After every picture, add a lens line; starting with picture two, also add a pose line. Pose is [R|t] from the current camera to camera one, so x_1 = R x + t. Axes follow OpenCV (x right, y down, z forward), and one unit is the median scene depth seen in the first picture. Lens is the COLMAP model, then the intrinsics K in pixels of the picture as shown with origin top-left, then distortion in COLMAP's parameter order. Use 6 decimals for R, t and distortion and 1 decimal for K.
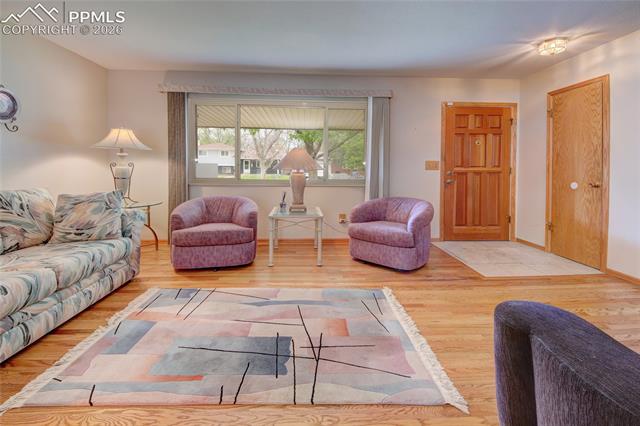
lens RADIAL K [[278.9, 0, 320.9], [0, 278.9, 174.9], [0, 0, 1]] dist [0.006752, -0.001567]
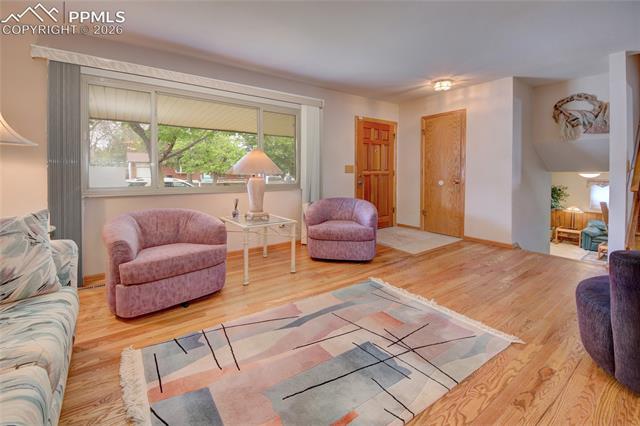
lens RADIAL K [[270.8, 0, 321.0], [0, 270.8, 176.6], [0, 0, 1]] dist [0.012923, -0.008051]
pose [[0.845911, -0.016717, 0.533061, -0.394438], [0.018798, 0.999822, 0.001525, -0.008589], [-0.532992, 0.008730, 0.846075, 0.134765]]
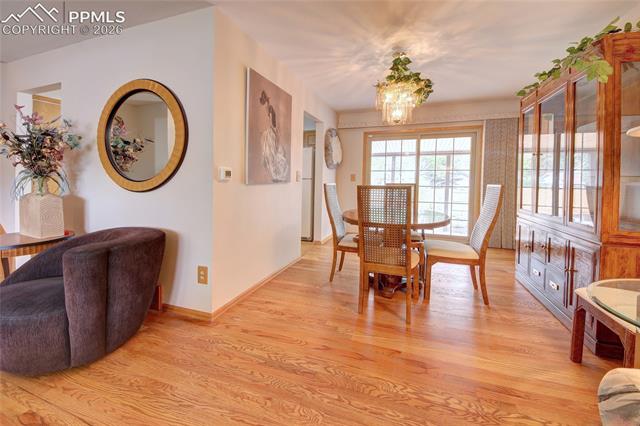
lens RADIAL K [[270.8, 0, 325.1], [0, 270.8, 195.5], [0, 0, 1]] dist [0.012923, -0.008051]
pose [[-0.925078, -0.039260, 0.377743, -0.354977], [-0.010754, 0.996951, 0.077280, -0.017481], [-0.379626, 0.067428, -0.922680, 0.467600]]
